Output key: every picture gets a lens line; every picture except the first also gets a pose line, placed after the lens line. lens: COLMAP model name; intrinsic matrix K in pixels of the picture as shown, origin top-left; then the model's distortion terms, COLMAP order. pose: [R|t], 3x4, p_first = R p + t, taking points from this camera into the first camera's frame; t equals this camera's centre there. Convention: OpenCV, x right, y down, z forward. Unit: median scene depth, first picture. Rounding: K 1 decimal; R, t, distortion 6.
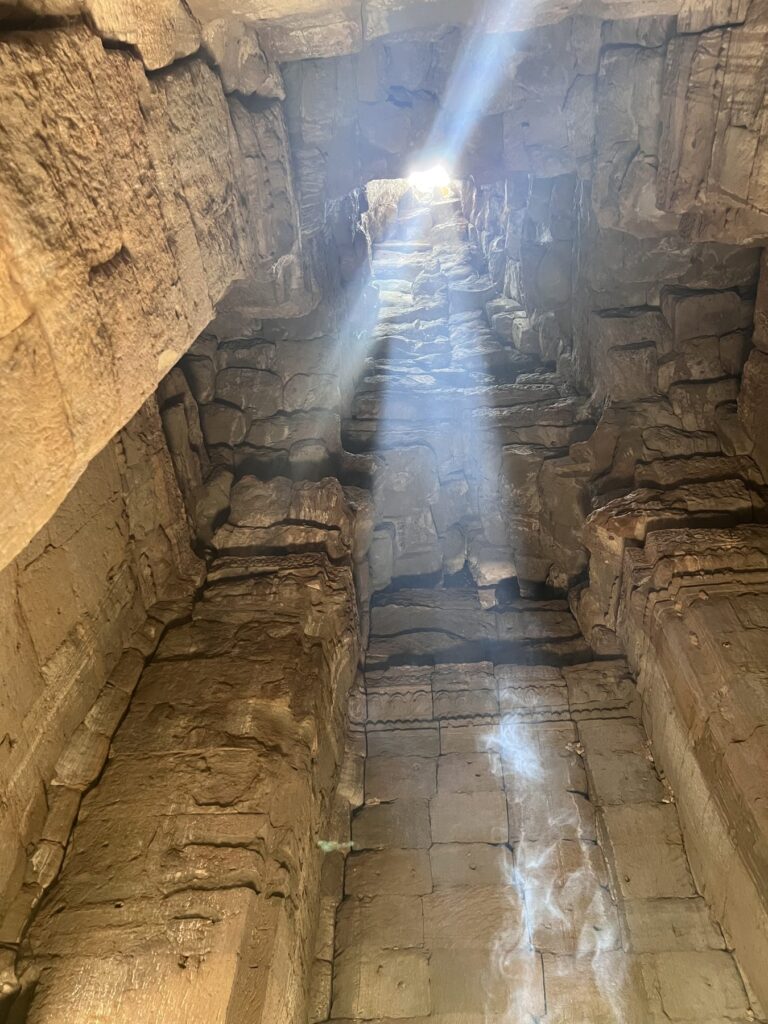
lens RADIAL K [[769.9, 0, 386.4], [0, 769.9, 510.4], [0, 0, 1]] dist [0.050019, -0.048980]
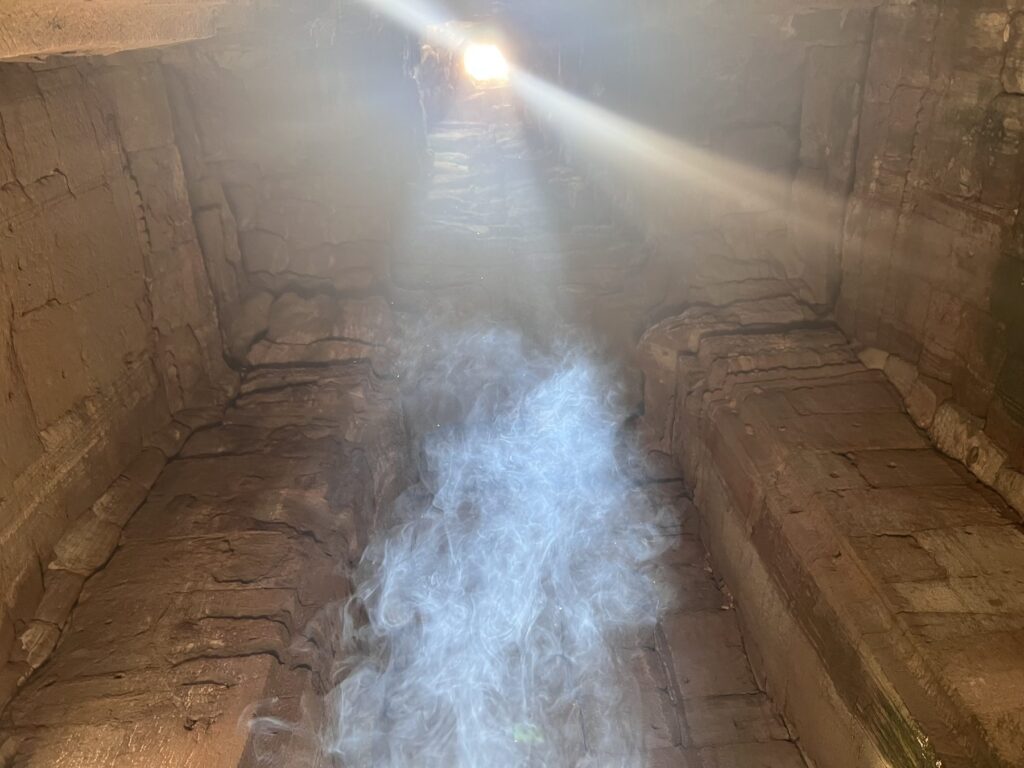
lens RADIAL K [[776.6, 0, 506.2], [0, 776.6, 392.9], [0, 0, 1]] dist [0.049467, -0.053727]
pose [[0.997358, -0.002300, 0.072605, 0.022172], [0.006888, 0.997989, -0.063009, 0.181202], [-0.072315, 0.063342, 0.995368, 0.046198]]
